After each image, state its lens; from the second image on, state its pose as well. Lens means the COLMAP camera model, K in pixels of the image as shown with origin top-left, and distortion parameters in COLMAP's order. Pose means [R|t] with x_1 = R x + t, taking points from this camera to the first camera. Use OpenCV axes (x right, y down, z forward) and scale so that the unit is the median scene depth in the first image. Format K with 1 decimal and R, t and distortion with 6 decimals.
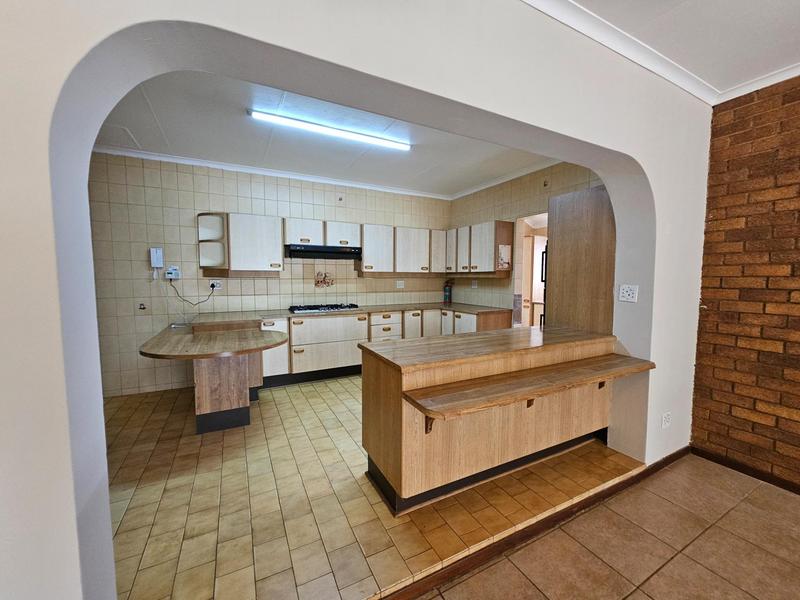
lens RADIAL K [[324.8, 0, 402.6], [0, 324.8, 299.4], [0, 0, 1]] dist [0.001764, 0.000221]
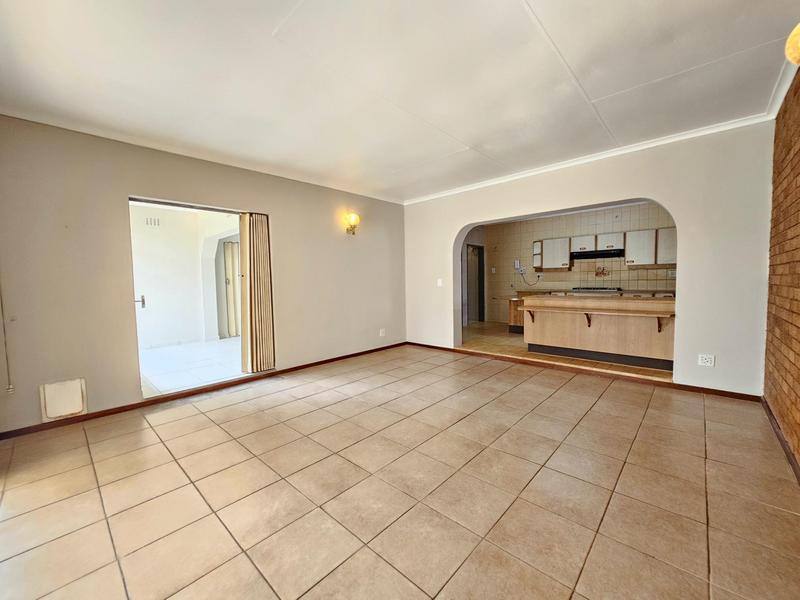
lens RADIAL K [[324.8, 0, 400.8], [0, 324.8, 298.9], [0, 0, 1]] dist [0.001764, 0.000221]
pose [[0.336562, 0.044222, -0.940622, 0.982083], [-0.047104, 0.998437, 0.030086, 0.073553], [0.940482, 0.034181, 0.338119, -0.455607]]
